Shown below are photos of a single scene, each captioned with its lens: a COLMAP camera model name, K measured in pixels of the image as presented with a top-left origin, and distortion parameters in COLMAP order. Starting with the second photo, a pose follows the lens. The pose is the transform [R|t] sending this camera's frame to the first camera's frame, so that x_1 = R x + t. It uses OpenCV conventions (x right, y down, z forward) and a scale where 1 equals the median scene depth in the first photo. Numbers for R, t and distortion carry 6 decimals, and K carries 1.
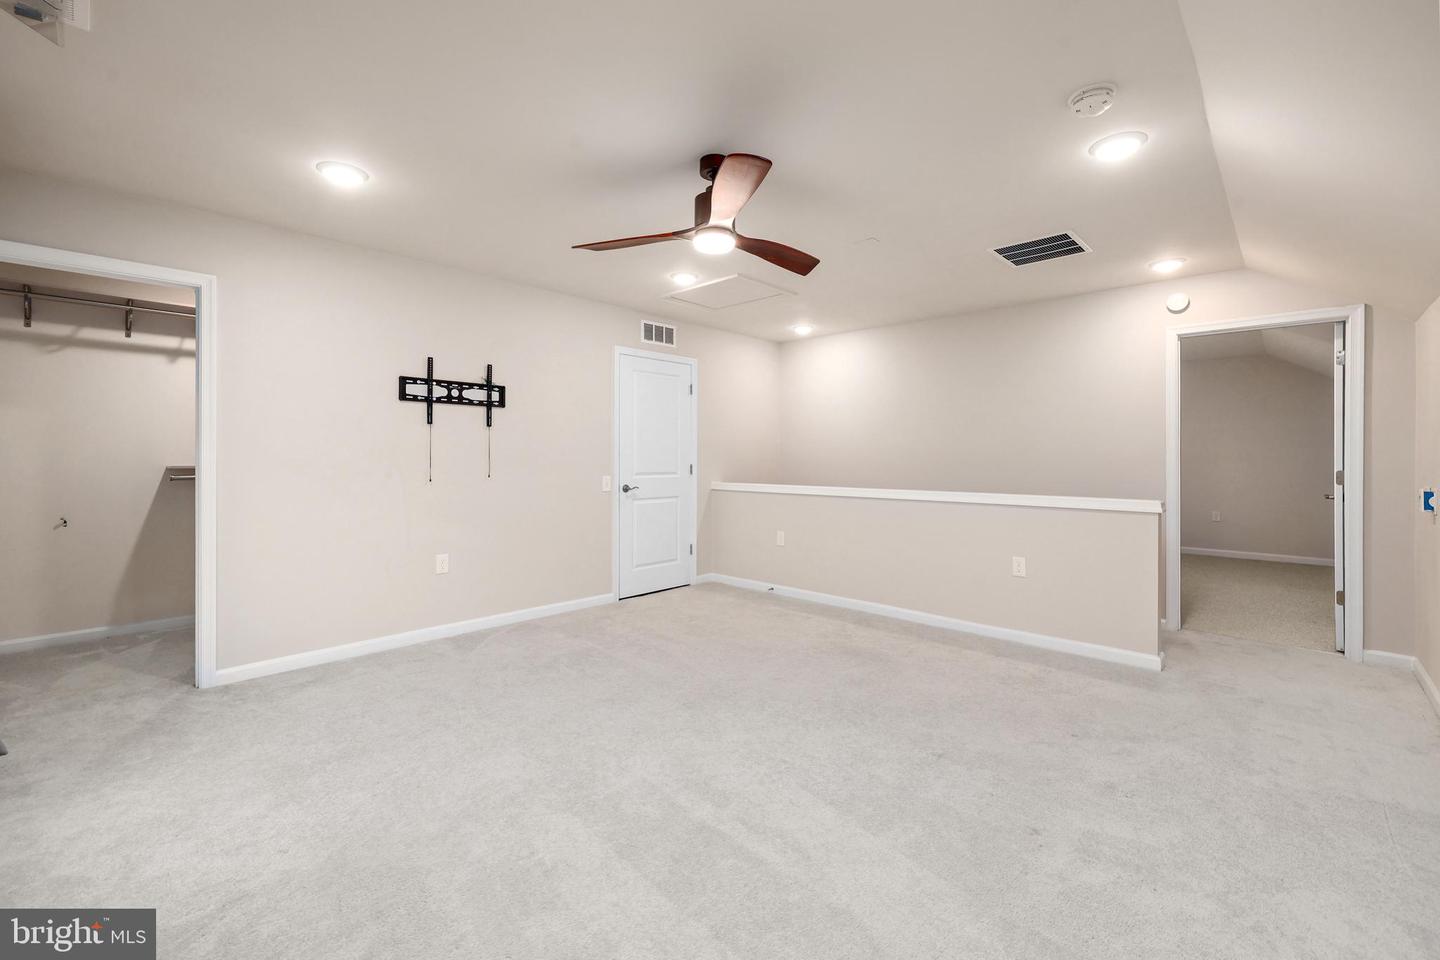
lens RADIAL K [[595.1, 0, 723.2], [0, 595.1, 465.8], [0, 0, 1]] dist [0.010361, -0.001126]
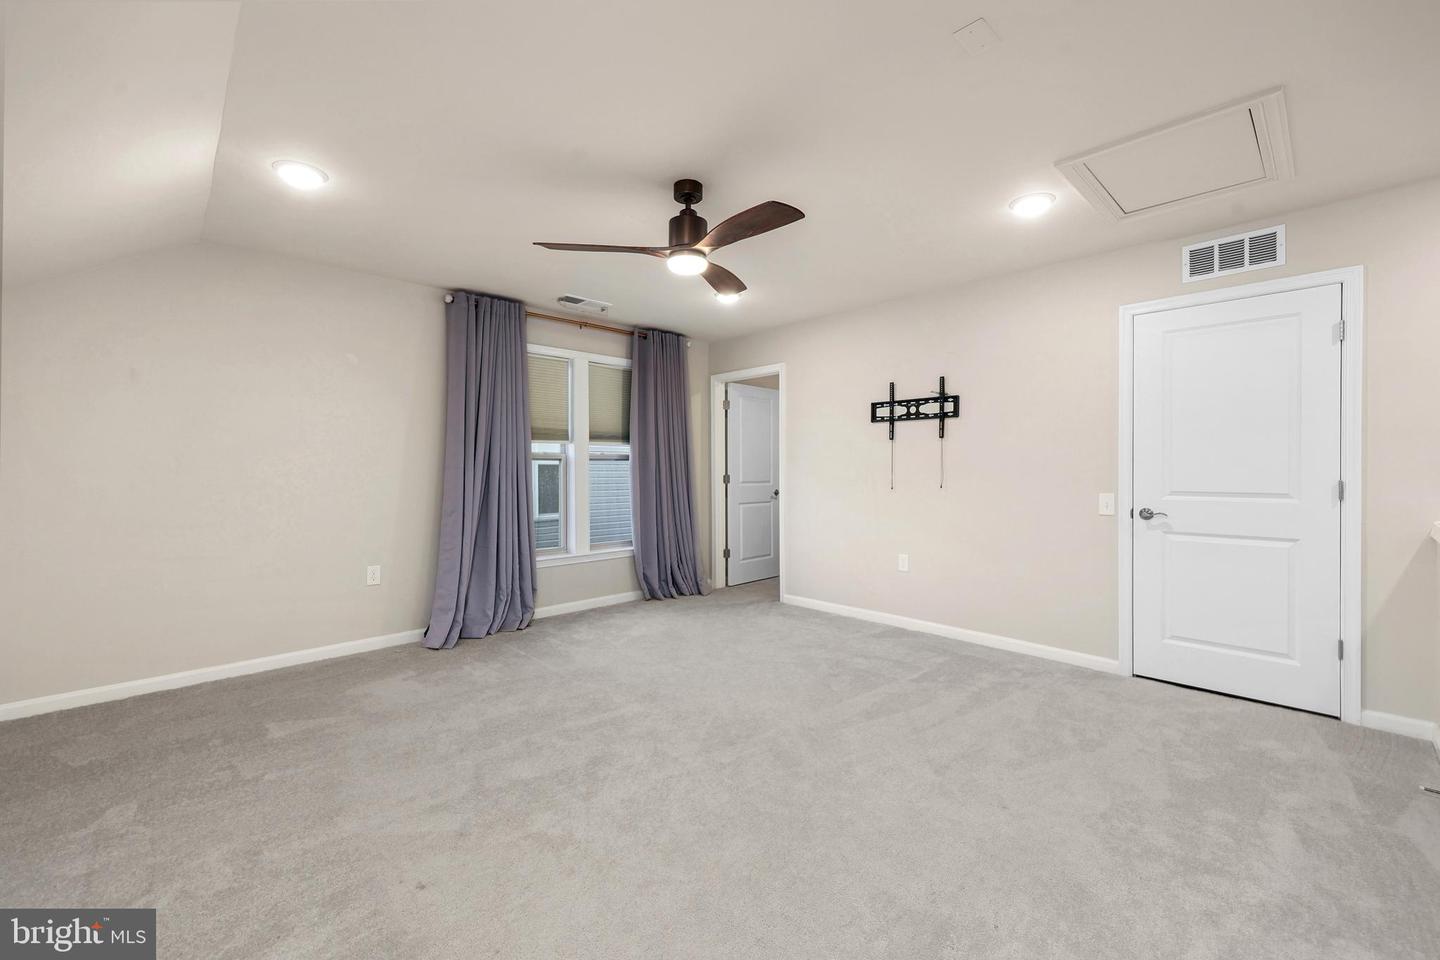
lens RADIAL K [[595.1, 0, 723.6], [0, 595.1, 477.1], [0, 0, 1]] dist [0.010361, -0.001126]
pose [[-0.041539, 0.022618, -0.998881, 0.644983], [-0.002330, 0.999739, 0.022734, -0.021571], [0.999134, 0.003272, -0.041476, 0.678401]]
